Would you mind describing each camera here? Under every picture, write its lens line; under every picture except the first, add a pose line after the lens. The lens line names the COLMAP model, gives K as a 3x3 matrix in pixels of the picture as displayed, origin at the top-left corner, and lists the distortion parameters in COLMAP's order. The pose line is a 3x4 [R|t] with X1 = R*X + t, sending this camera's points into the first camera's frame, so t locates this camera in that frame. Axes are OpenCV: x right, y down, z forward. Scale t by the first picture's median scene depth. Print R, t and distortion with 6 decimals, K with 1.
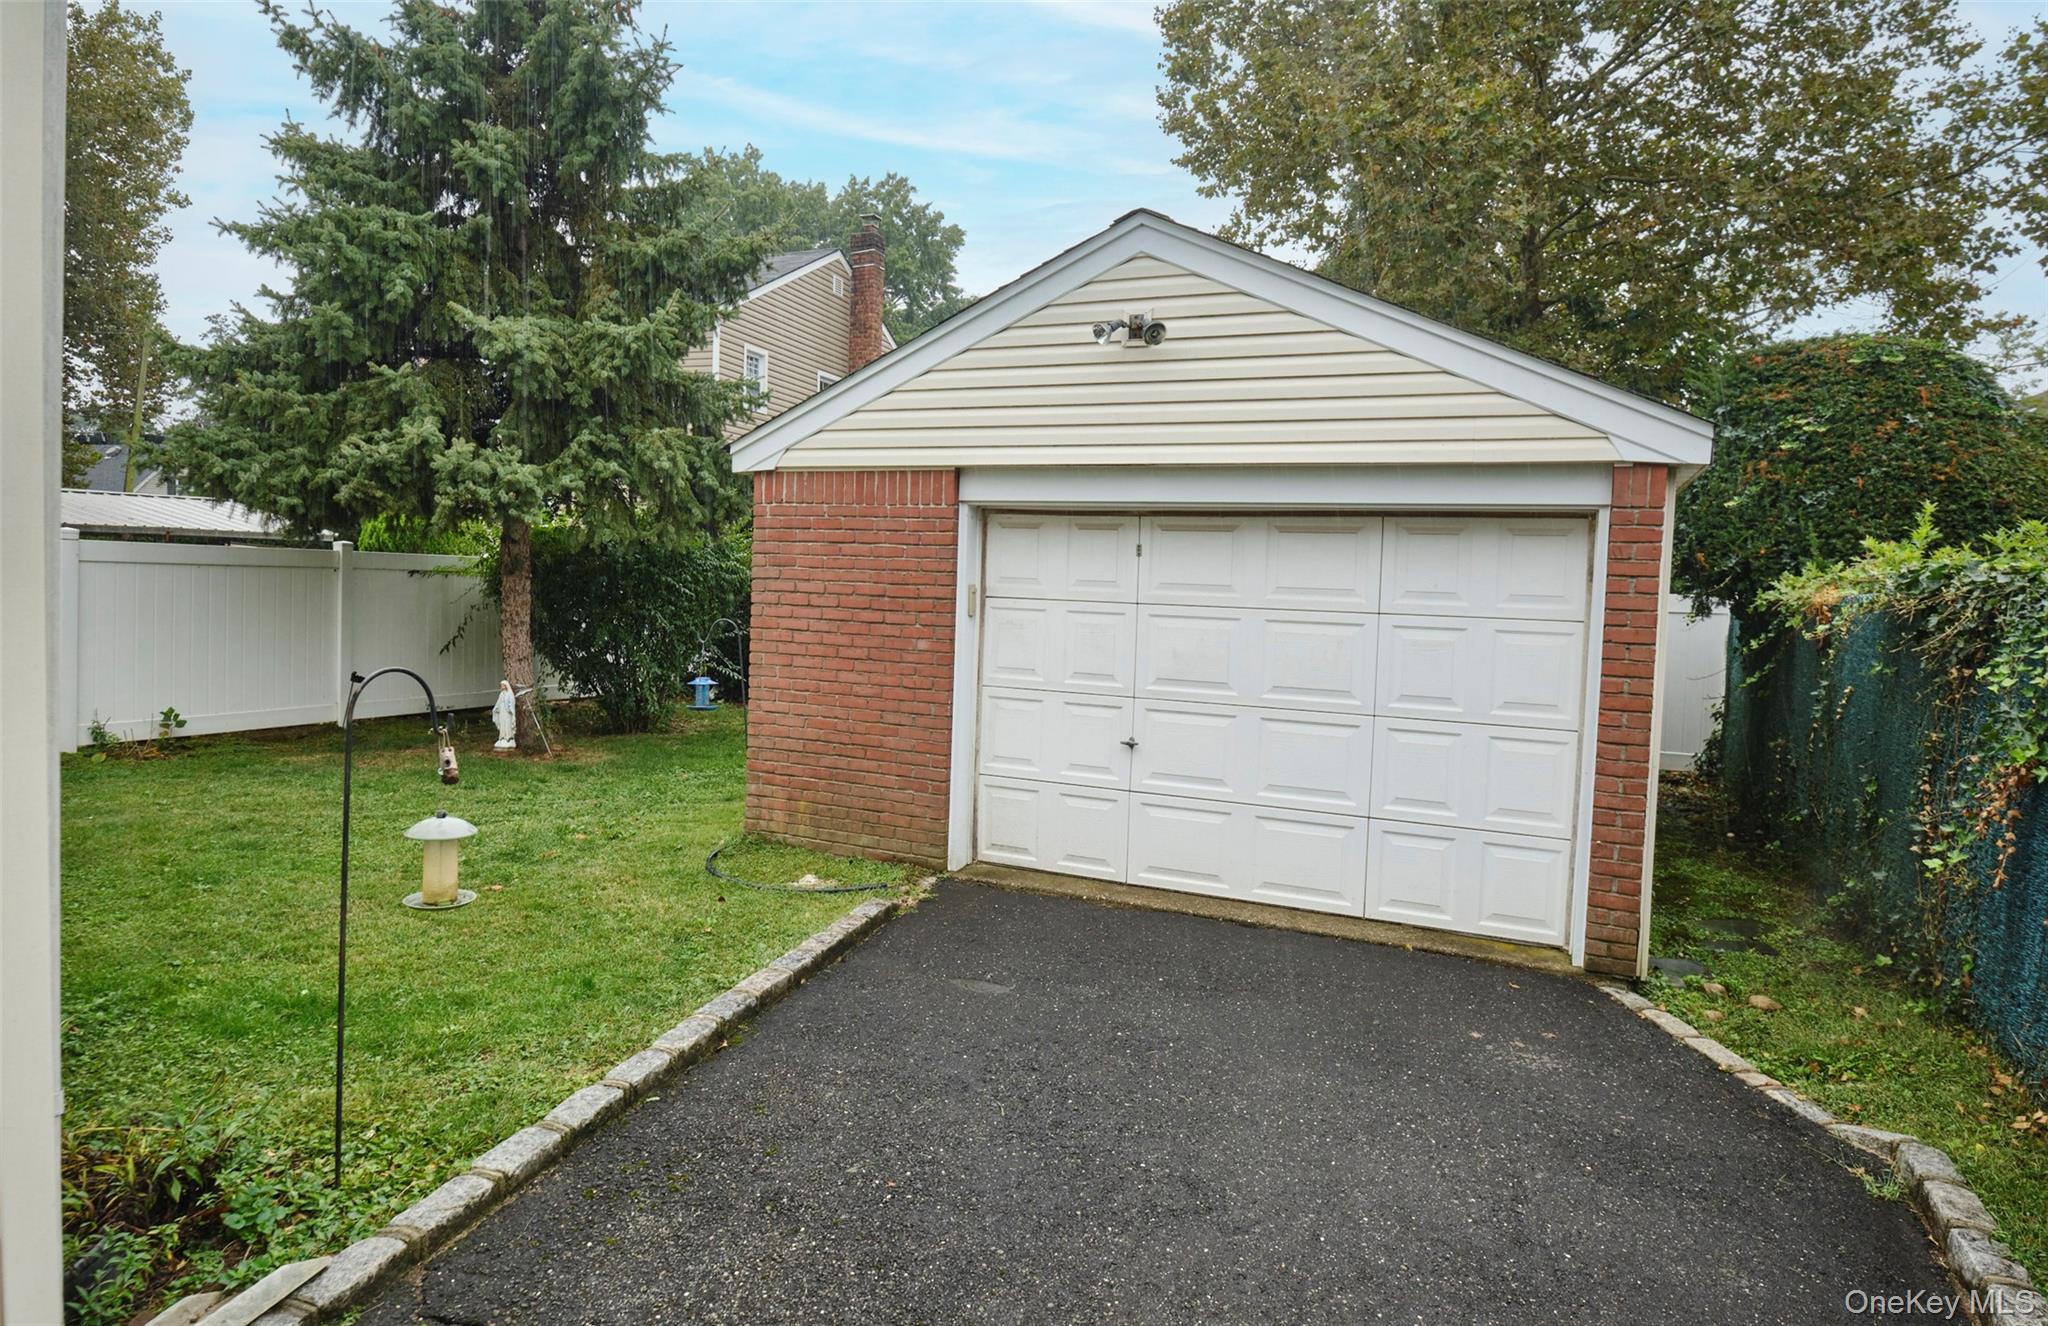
lens RADIAL K [[1166.2, 0, 1024.0], [0, 1166.2, 663.0], [0, 0, 1]] dist [-0.001507, -0.031414]
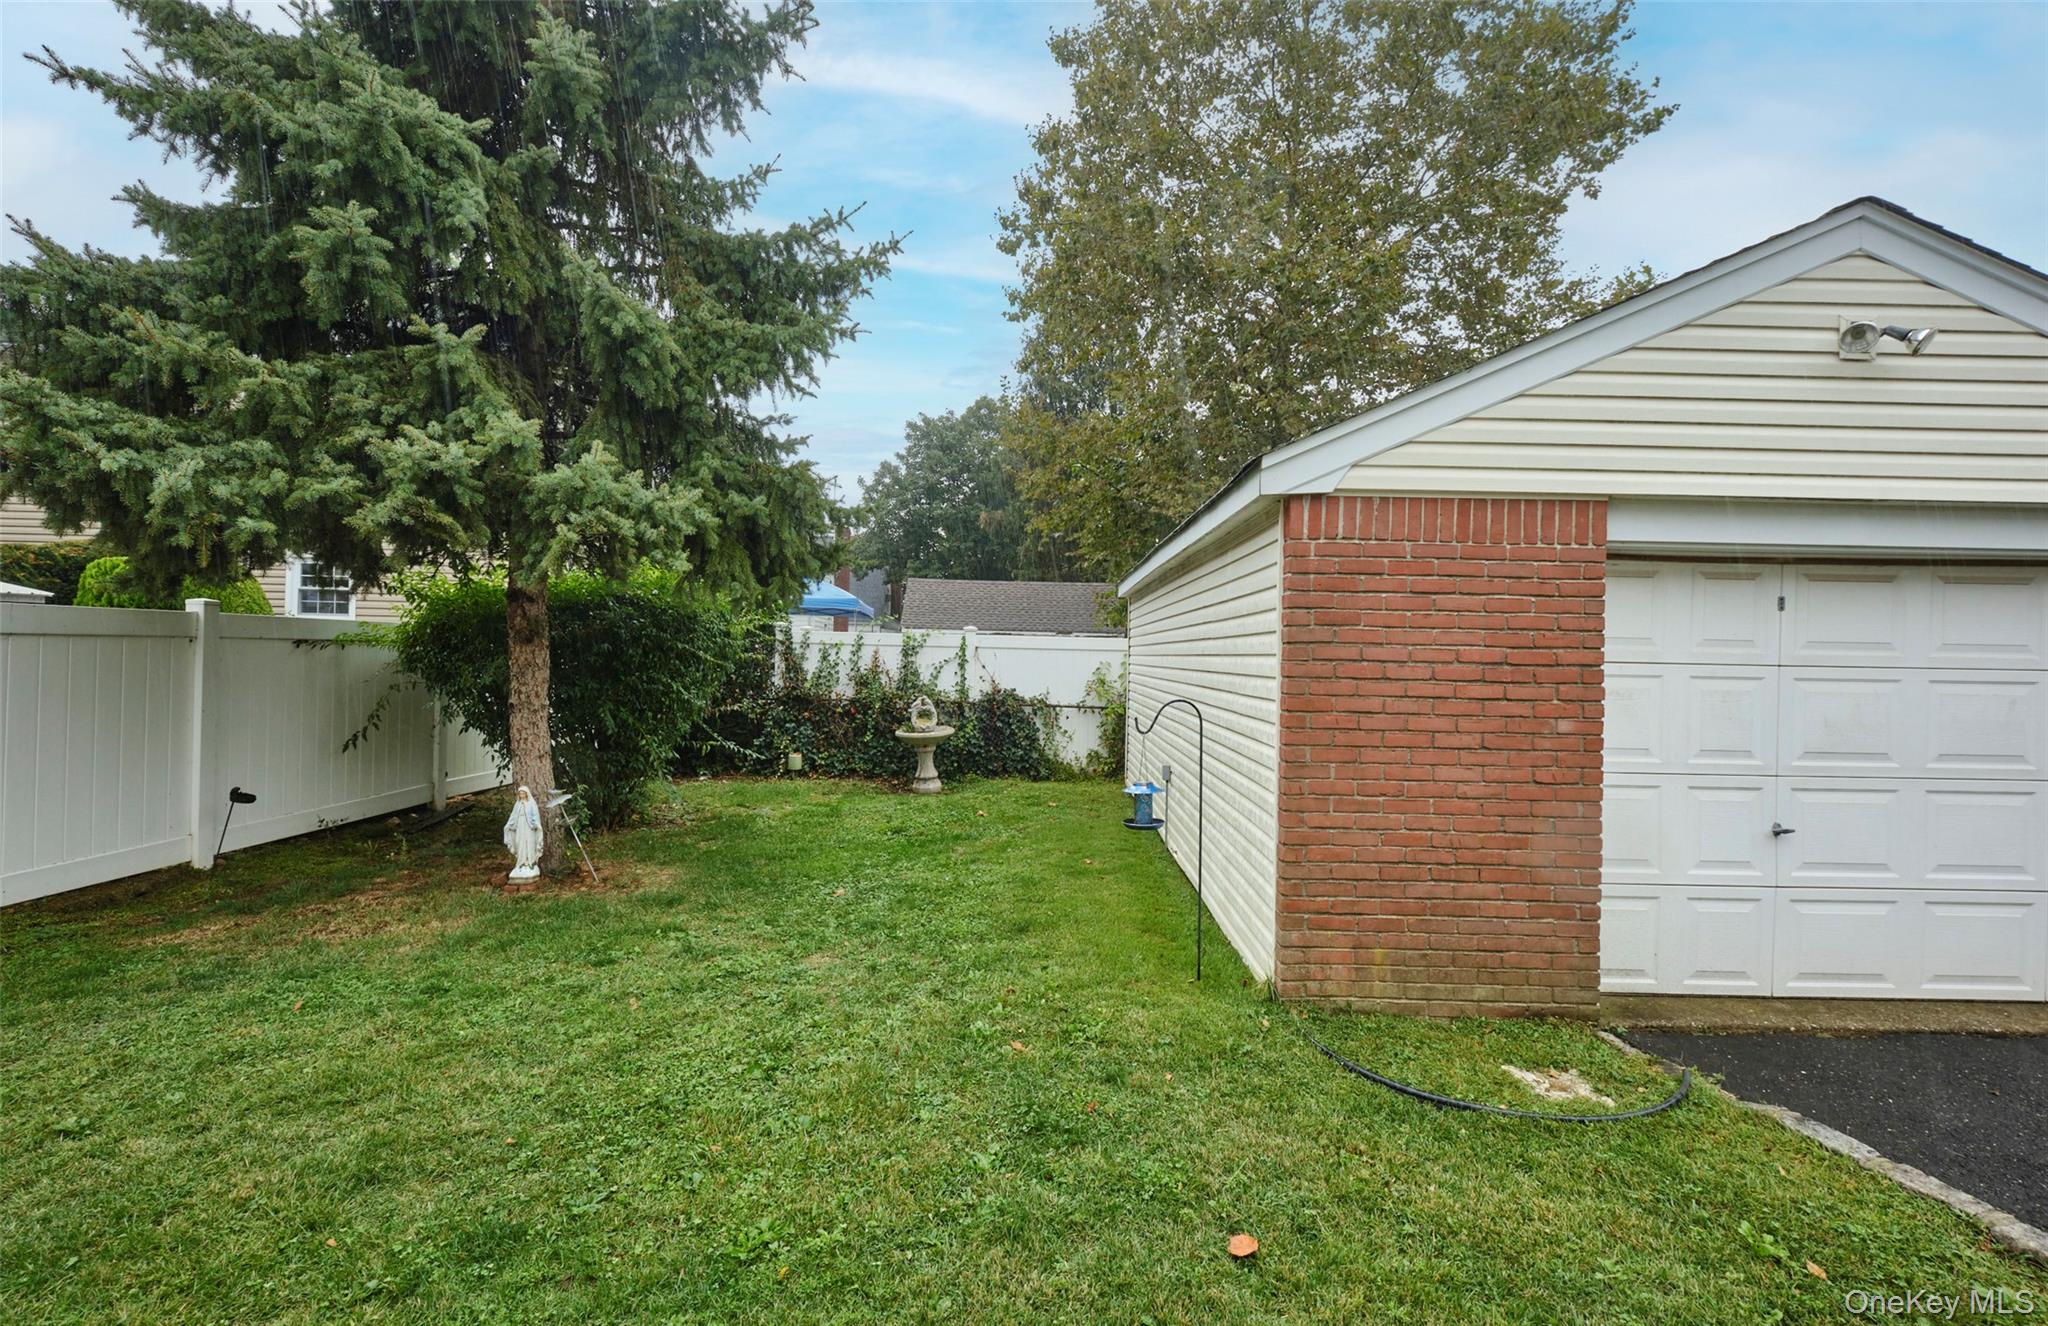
lens RADIAL K [[881.2, 0, 1024.0], [0, 881.2, 663.0], [0, 0, 1]] dist [-0.009853, -0.000716]
pose [[0.916283, -0.023521, 0.399840, -0.623065], [0.041563, 0.998468, -0.036512, -0.049172], [-0.398368, 0.050074, 0.915858, 0.593352]]
